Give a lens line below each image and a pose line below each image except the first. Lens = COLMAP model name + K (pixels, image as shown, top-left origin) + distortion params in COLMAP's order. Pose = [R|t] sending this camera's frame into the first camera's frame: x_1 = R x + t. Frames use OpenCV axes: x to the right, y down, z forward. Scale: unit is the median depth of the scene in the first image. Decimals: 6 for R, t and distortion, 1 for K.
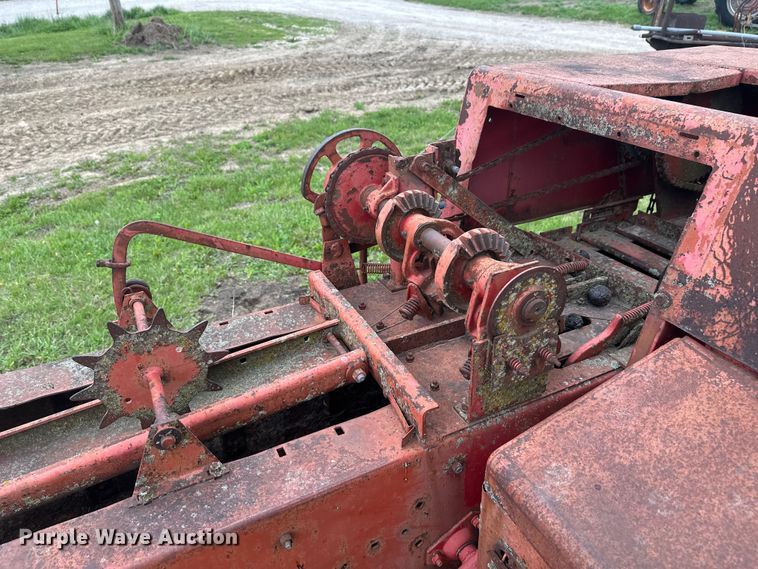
lens RADIAL K [[532.2, 0, 379.0], [0, 532.2, 284.5], [0, 0, 1]] dist [0.062032, -0.067516]
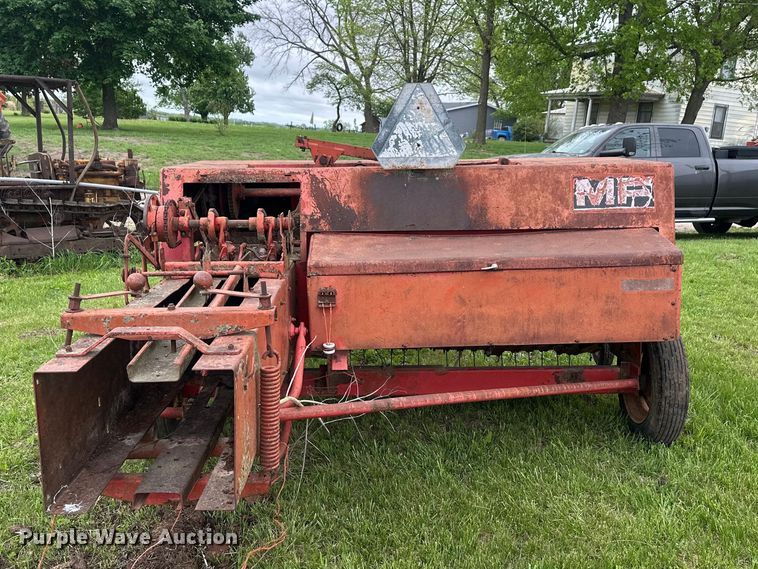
lens RADIAL K [[776.5, 0, 379.0], [0, 776.5, 284.5], [0, 0, 1]] dist [0.108049, -0.262755]
pose [[0.436506, -0.162297, 0.884942, -0.379848], [0.437308, 0.897862, -0.051040, 0.087093], [-0.786272, 0.409272, 0.462896, -0.144528]]
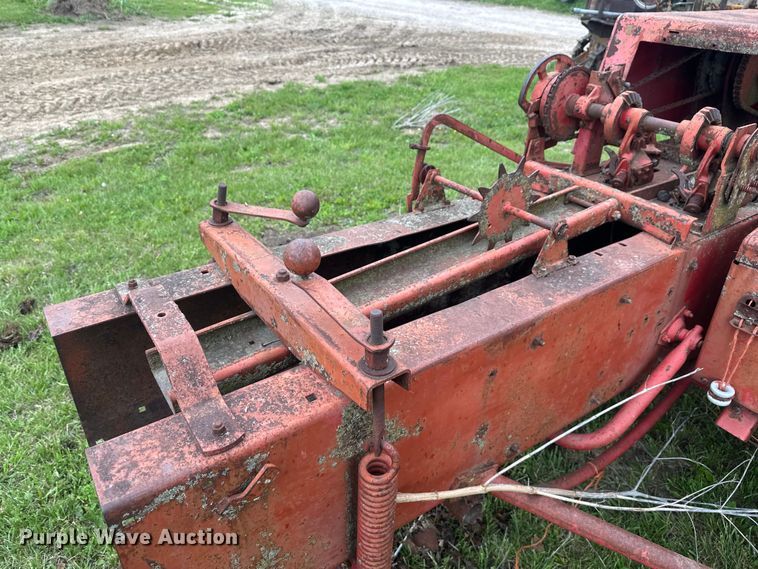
lens RADIAL K [[536.4, 0, 374.4], [0, 536.4, 274.0], [0, 0, 1]] dist [0.038066, -0.032956]
pose [[0.988702, -0.038097, 0.144974, -0.118395], [0.036682, 0.999250, 0.012423, 0.037639], [-0.145338, -0.006965, 0.989358, -0.047375]]
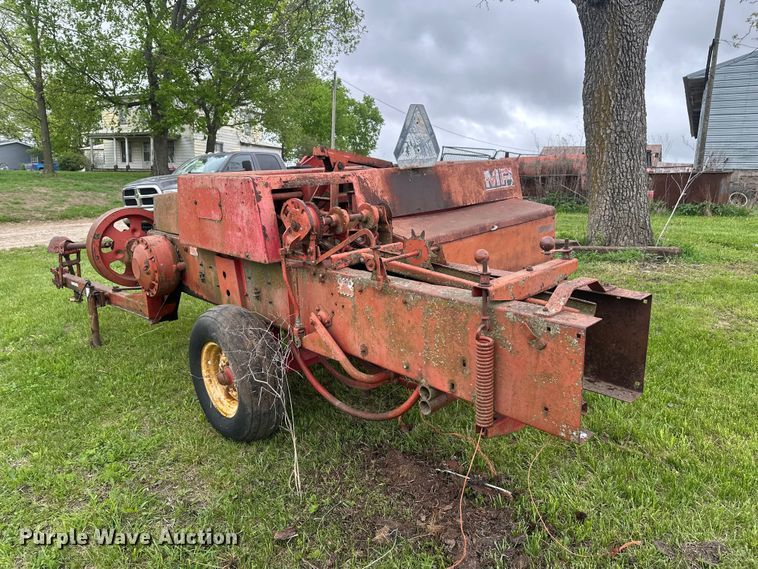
lens RADIAL K [[532.2, 0, 379.0], [0, 532.2, 284.5], [0, 0, 1]] dist [0.062032, -0.067516]
pose [[-0.292185, -0.203696, 0.934417, -0.370801], [0.500665, 0.799890, 0.330924, -0.091663], [-0.814839, 0.564521, -0.131733, 0.197670]]
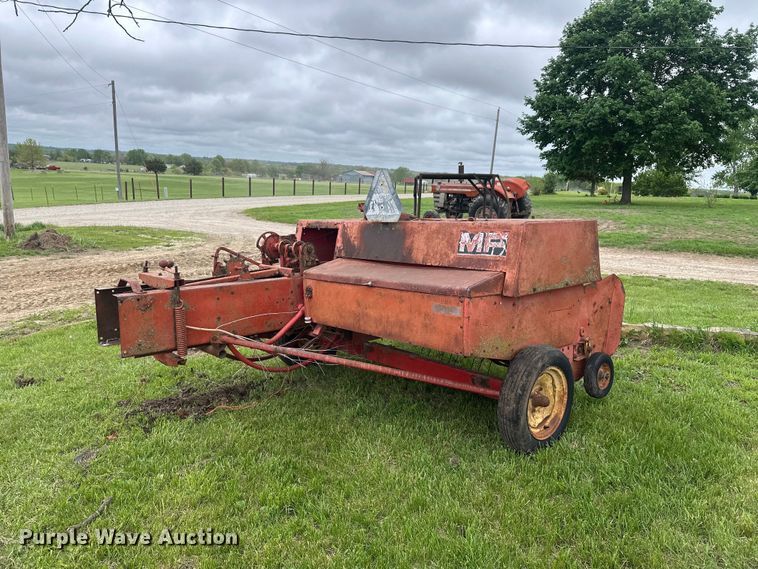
lens RADIAL K [[532.2, 0, 379.0], [0, 532.2, 284.5], [0, 0, 1]] dist [0.062032, -0.067516]
pose [[0.962194, -0.028767, 0.270843, -0.057796], [0.124994, 0.930146, -0.345260, 0.259699], [-0.241992, 0.366061, 0.898576, -0.440805]]
